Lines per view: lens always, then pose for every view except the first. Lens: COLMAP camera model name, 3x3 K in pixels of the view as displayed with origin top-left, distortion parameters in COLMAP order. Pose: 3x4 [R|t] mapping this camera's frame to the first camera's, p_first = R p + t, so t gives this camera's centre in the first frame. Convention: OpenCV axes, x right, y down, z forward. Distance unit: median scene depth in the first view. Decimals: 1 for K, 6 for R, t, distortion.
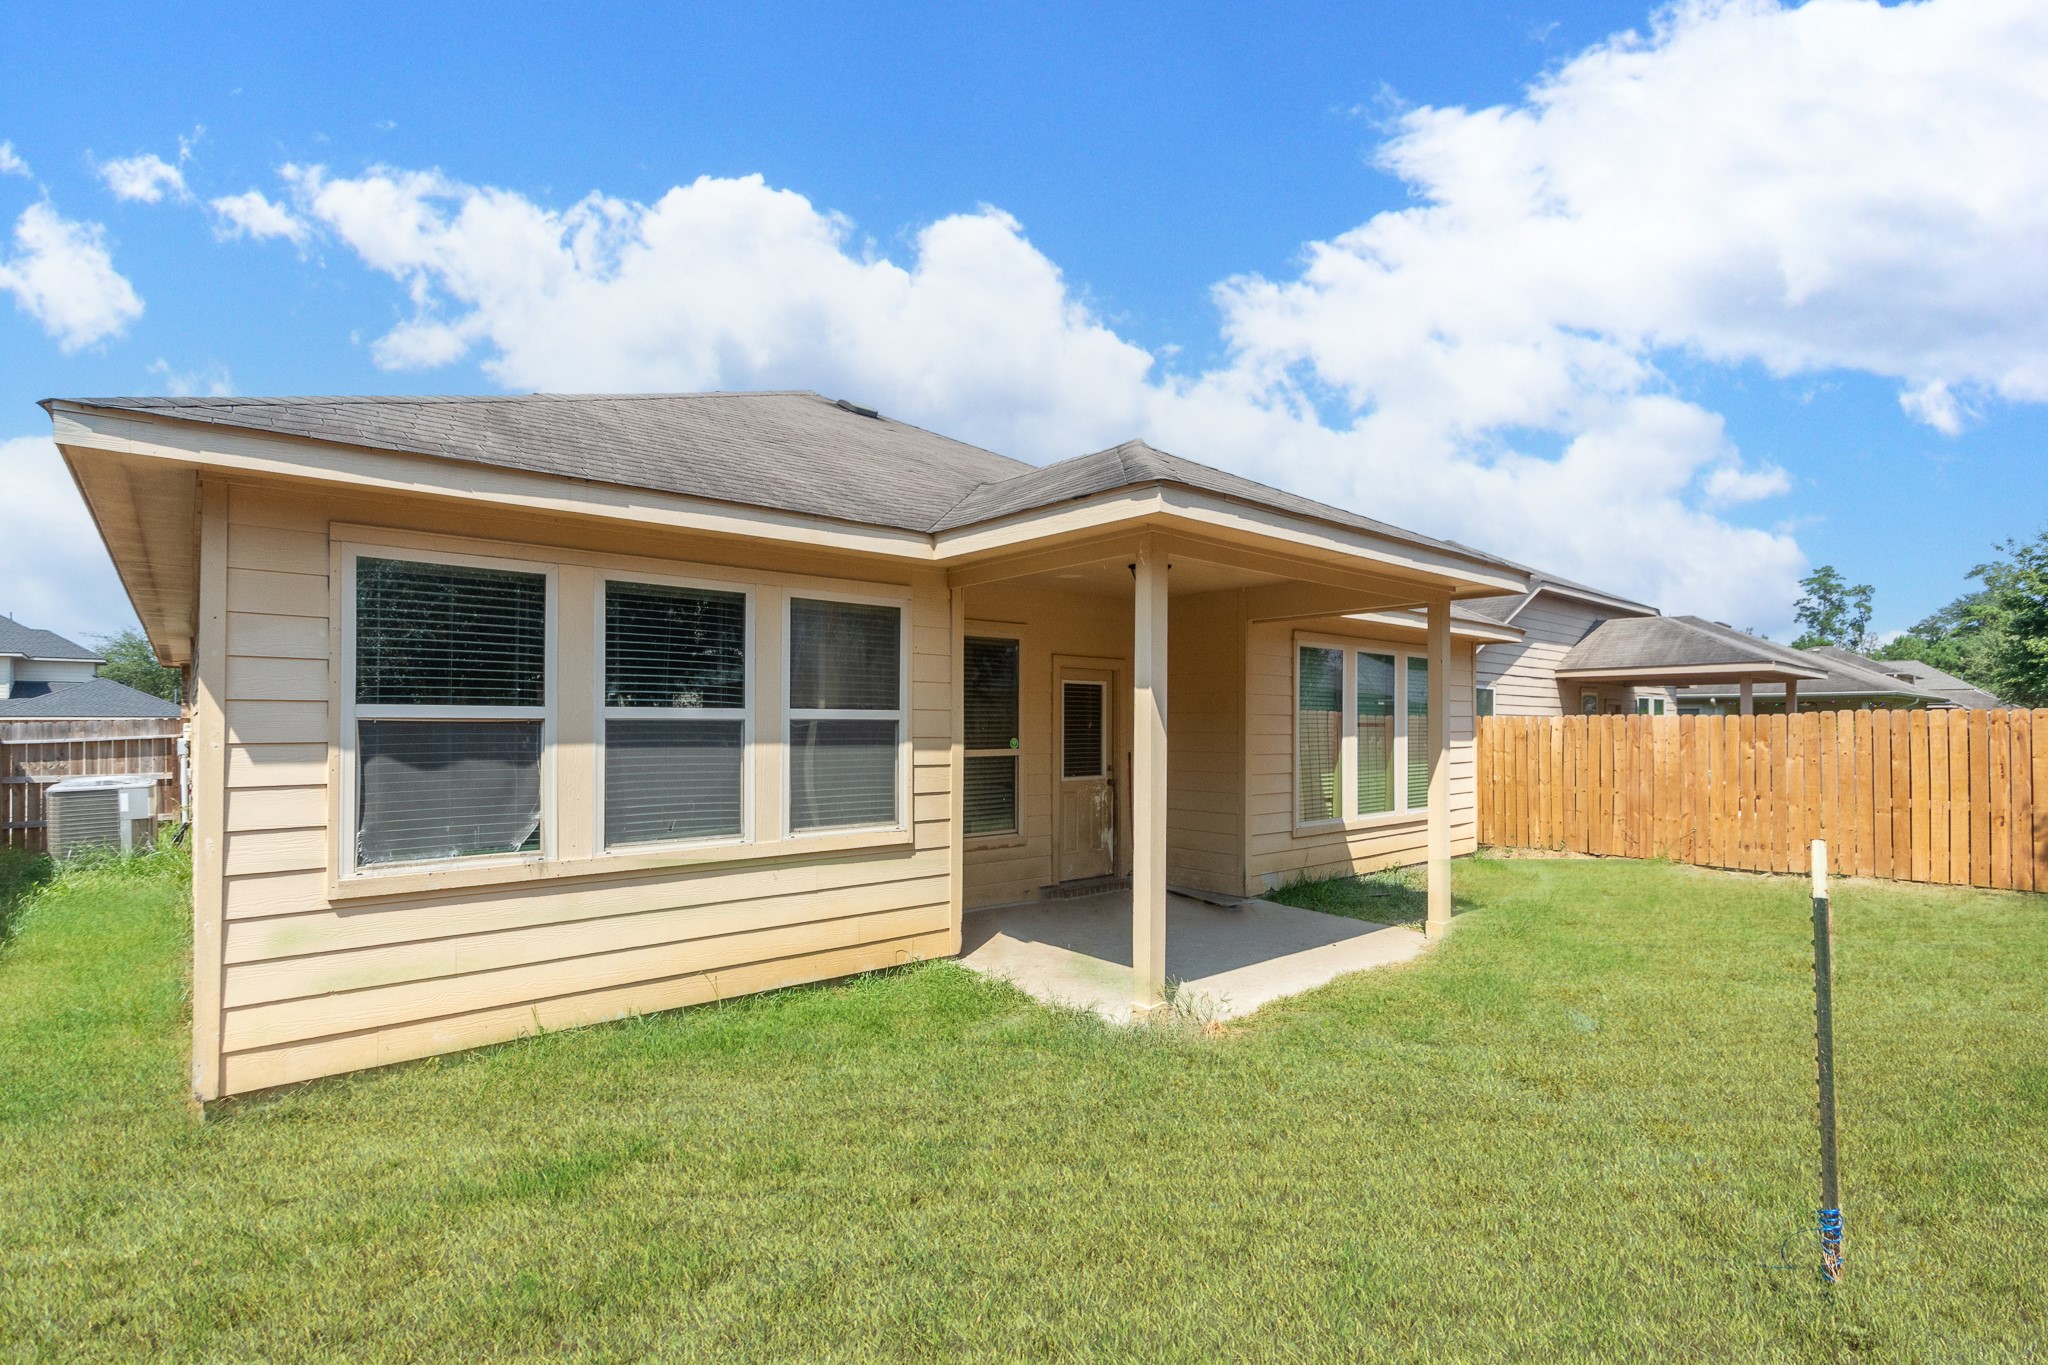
lens RADIAL K [[982.9, 0, 1009.4], [0, 982.9, 694.9], [0, 0, 1]] dist [0.003832, 0.000033]
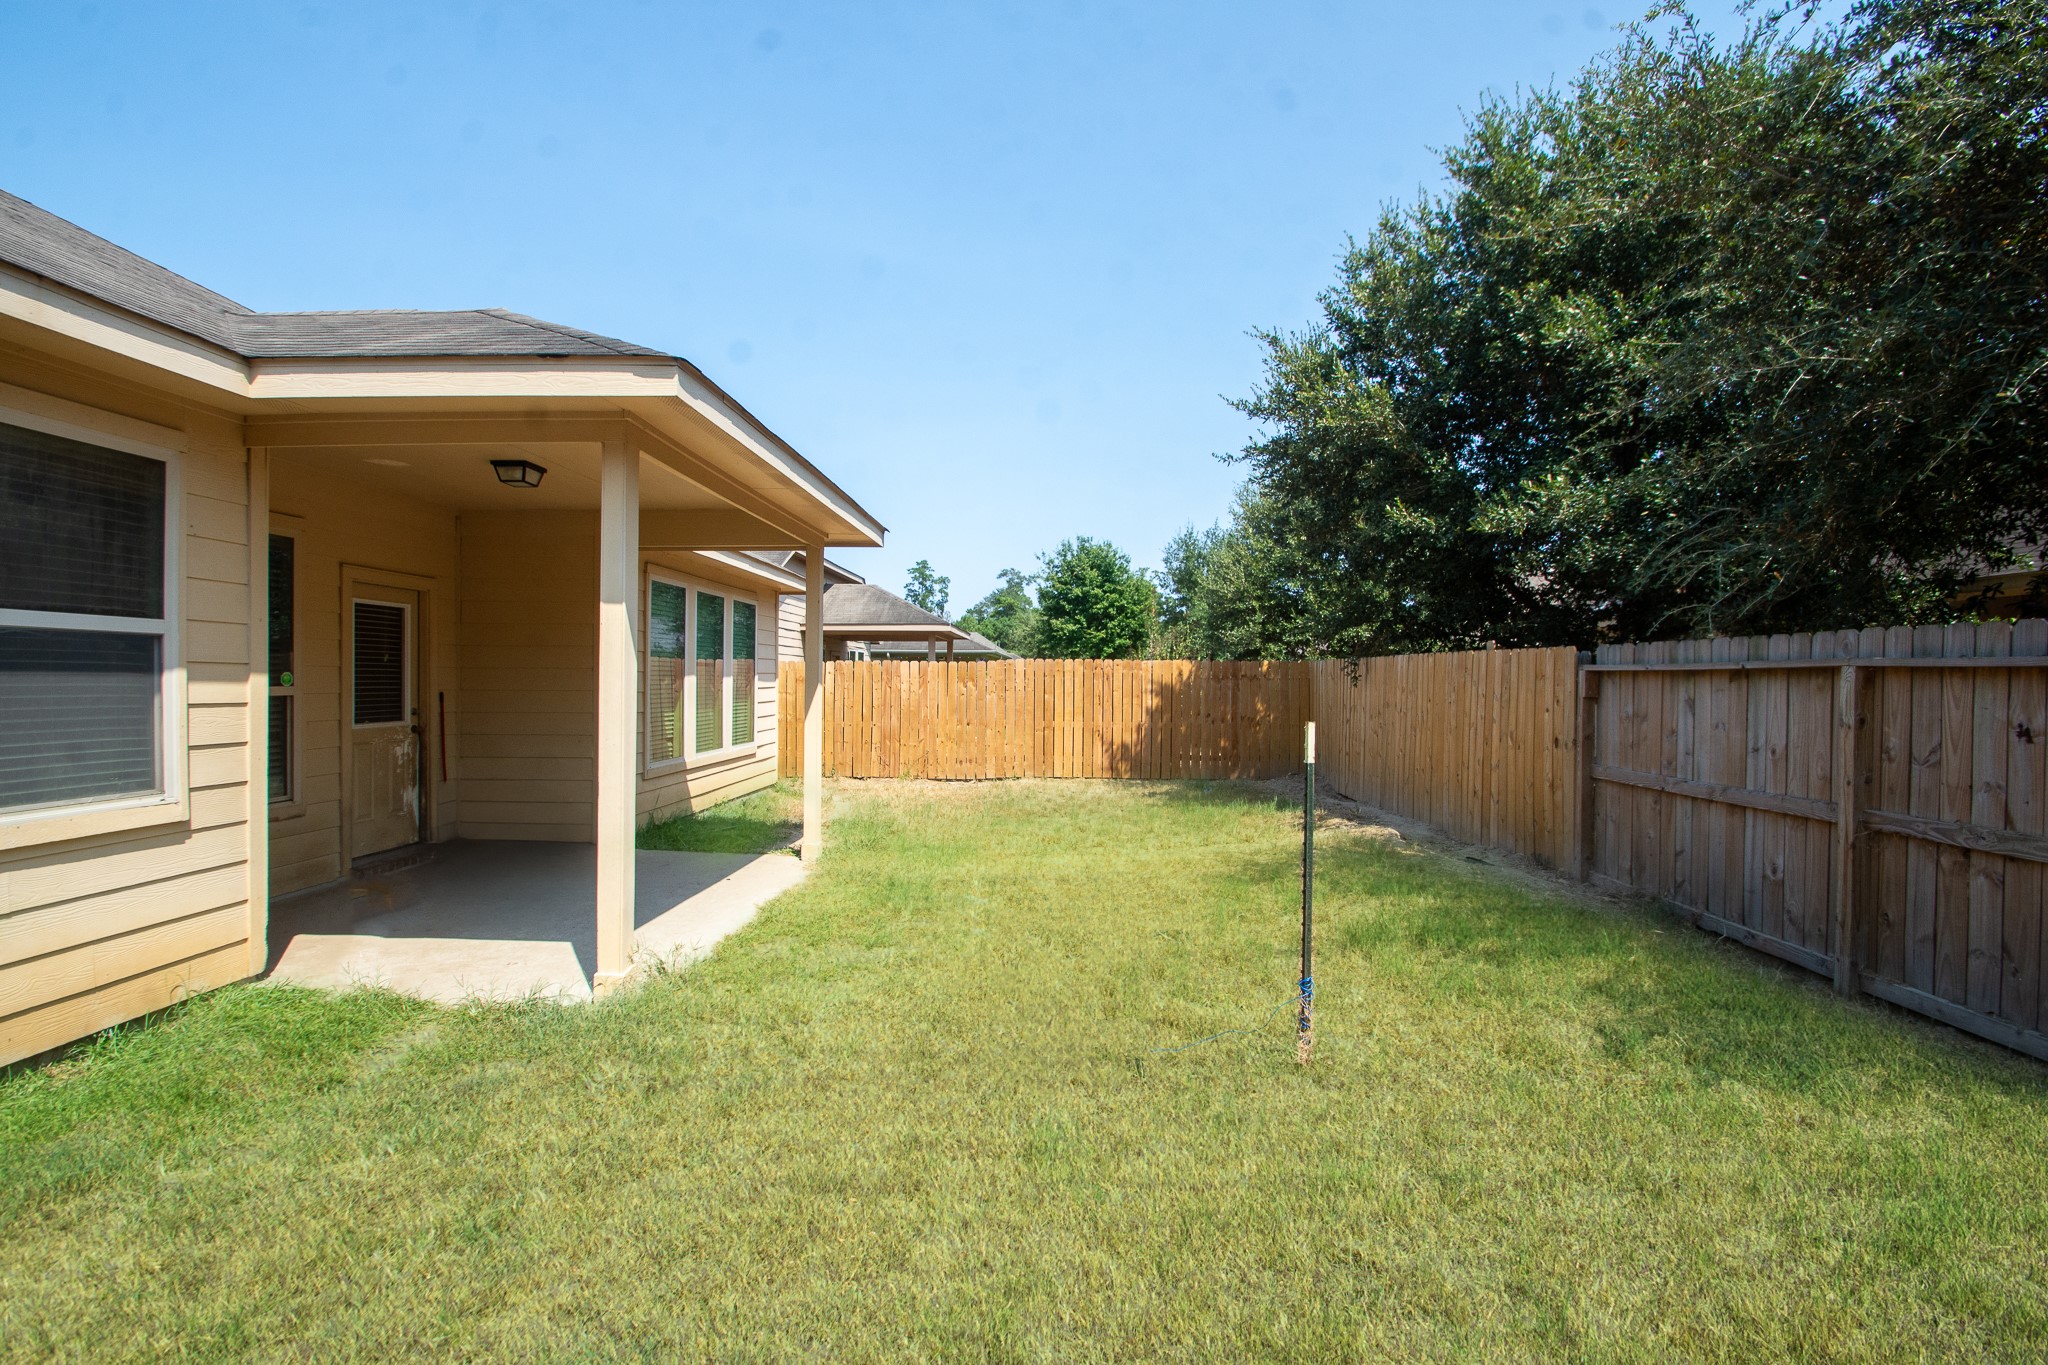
lens RADIAL K [[935.4, 0, 1009.2], [0, 935.4, 688.2], [0, 0, 1]] dist [0.002895, -0.009770]
pose [[0.671074, -0.001650, 0.741388, -0.183905], [-0.027399, 0.999259, 0.027024, 0.027603], [-0.740884, -0.038448, 0.670532, 0.162348]]
